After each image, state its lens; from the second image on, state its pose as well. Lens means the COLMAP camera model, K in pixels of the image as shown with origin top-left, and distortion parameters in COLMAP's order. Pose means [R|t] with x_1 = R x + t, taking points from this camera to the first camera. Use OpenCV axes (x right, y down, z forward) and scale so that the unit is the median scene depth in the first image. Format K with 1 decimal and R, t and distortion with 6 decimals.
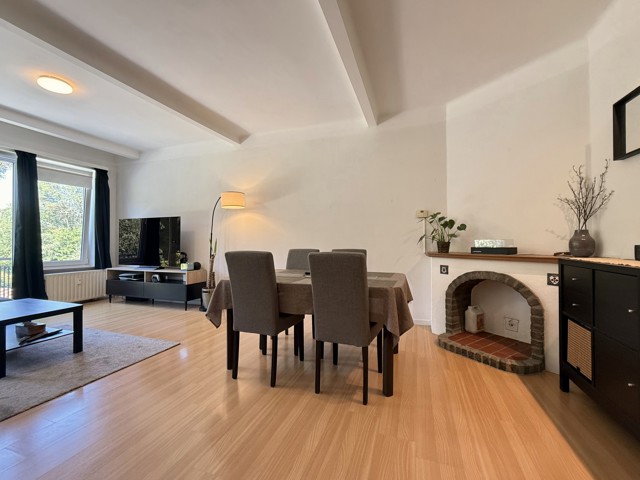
lens RADIAL K [[260.5, 0, 324.8], [0, 260.5, 240.3], [0, 0, 1]] dist [0.000779, 0.000160]
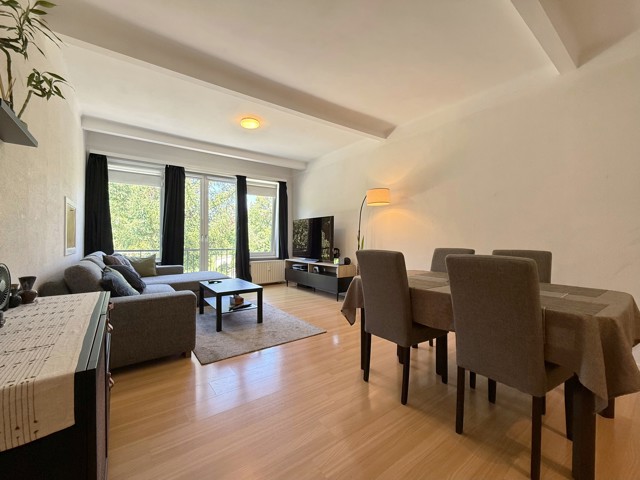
lens RADIAL K [[260.5, 0, 324.8], [0, 260.5, 240.3], [0, 0, 1]] dist [0.000779, 0.000160]
pose [[0.829955, 0.008455, -0.557767, 0.052035], [-0.000442, 0.999895, 0.014499, -0.005548], [0.557831, -0.011787, 0.829871, 0.094296]]
